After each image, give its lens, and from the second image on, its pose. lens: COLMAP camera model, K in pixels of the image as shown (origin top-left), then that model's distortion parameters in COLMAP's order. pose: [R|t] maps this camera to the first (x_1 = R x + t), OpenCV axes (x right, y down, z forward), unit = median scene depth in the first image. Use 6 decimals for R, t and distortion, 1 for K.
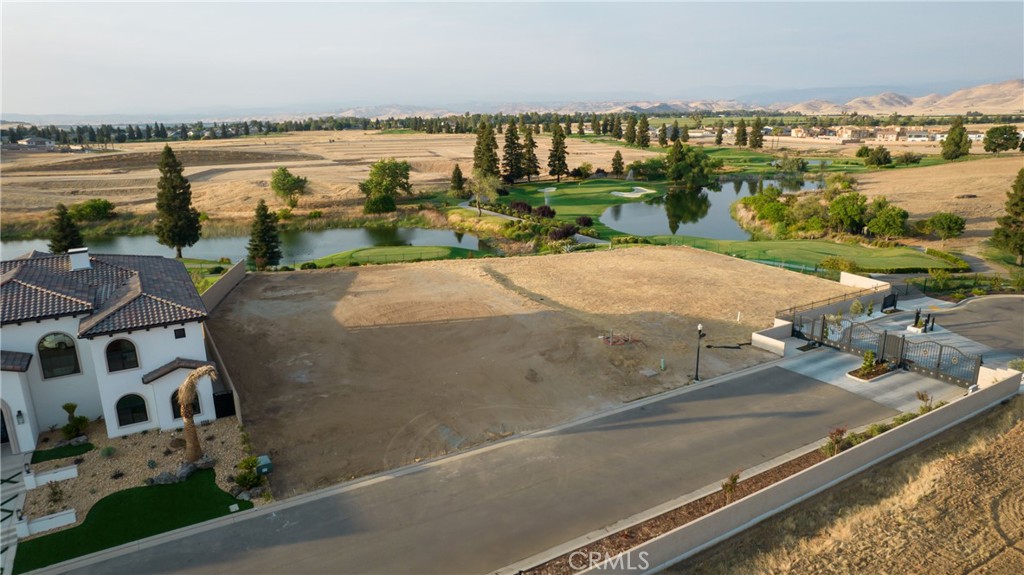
lens RADIAL K [[652.2, 0, 512.0], [0, 652.2, 287.5], [0, 0, 1]] dist [-0.048338, 0.052264]
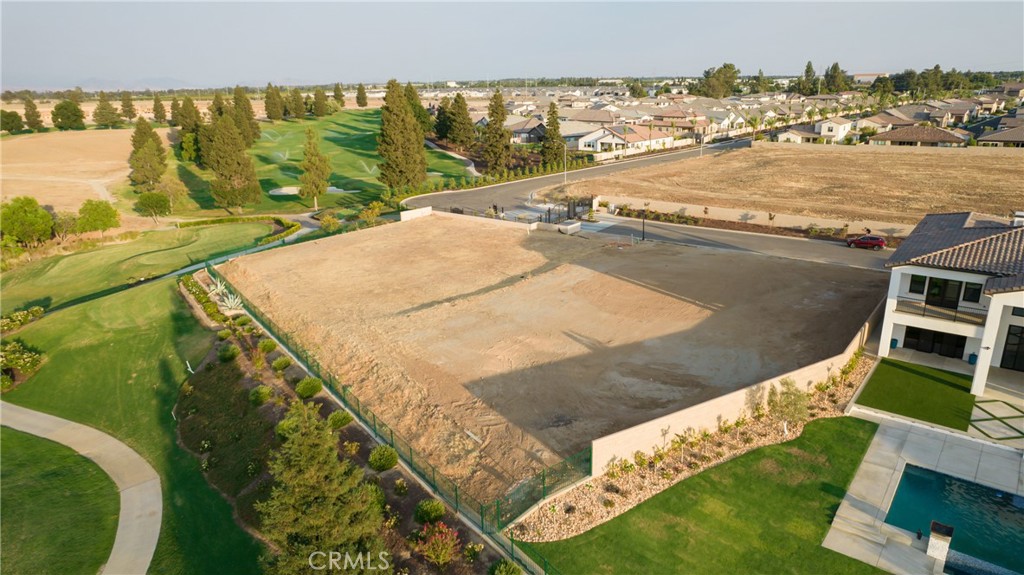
lens RADIAL K [[654.9, 0, 515.6], [0, 654.9, 287.3], [0, 0, 1]] dist [-0.068764, 0.057004]
pose [[-0.351606, -0.263267, 0.898367, -0.795856], [0.262530, 0.893405, 0.364562, -0.312599], [-0.898583, 0.364031, -0.245011, 1.200158]]
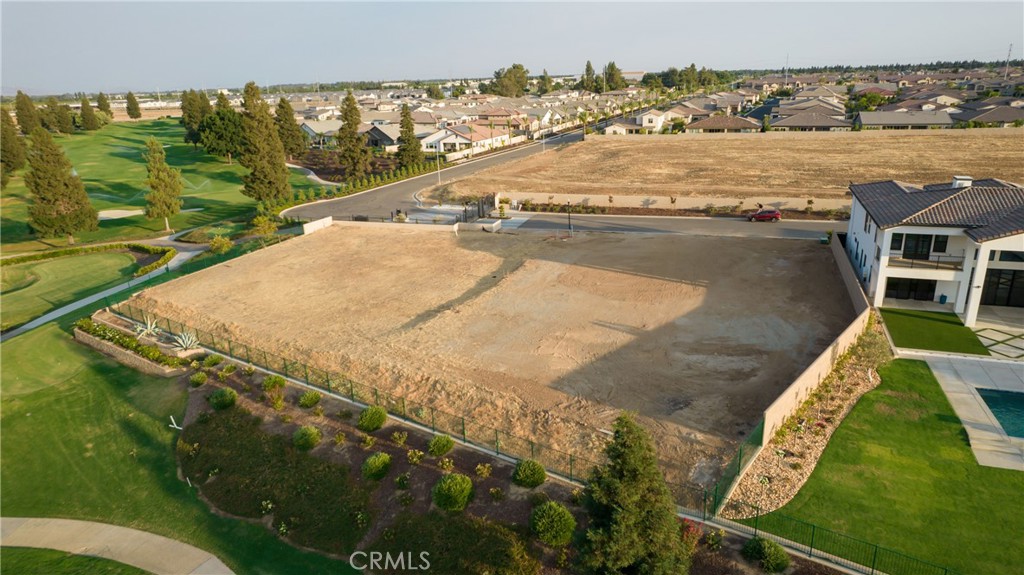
lens RADIAL K [[654.9, 0, 515.6], [0, 654.9, 287.3], [0, 0, 1]] dist [-0.068764, 0.057004]
pose [[-0.634470, -0.203964, 0.745551, -0.659104], [0.236525, 0.867054, 0.438489, -0.363738], [-0.735869, 0.454549, -0.501877, 1.400660]]
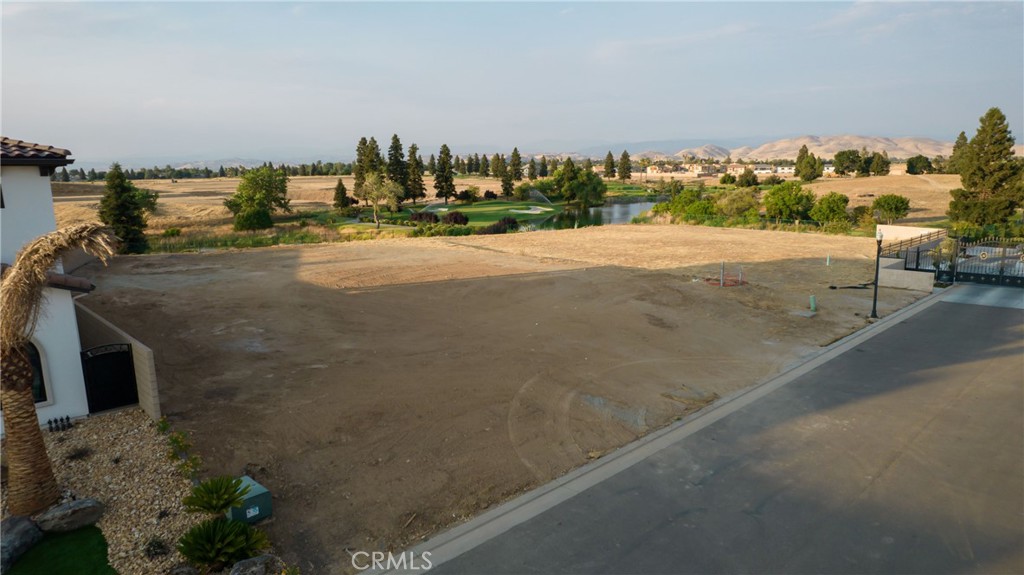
lens RADIAL K [[652.2, 0, 512.0], [0, 652.2, 287.5], [0, 0, 1]] dist [-0.048338, 0.052264]
pose [[0.975359, -0.043026, 0.216386, -0.152525], [0.059506, 0.995755, -0.070226, 0.092071], [-0.212446, 0.081372, 0.973779, 0.290656]]
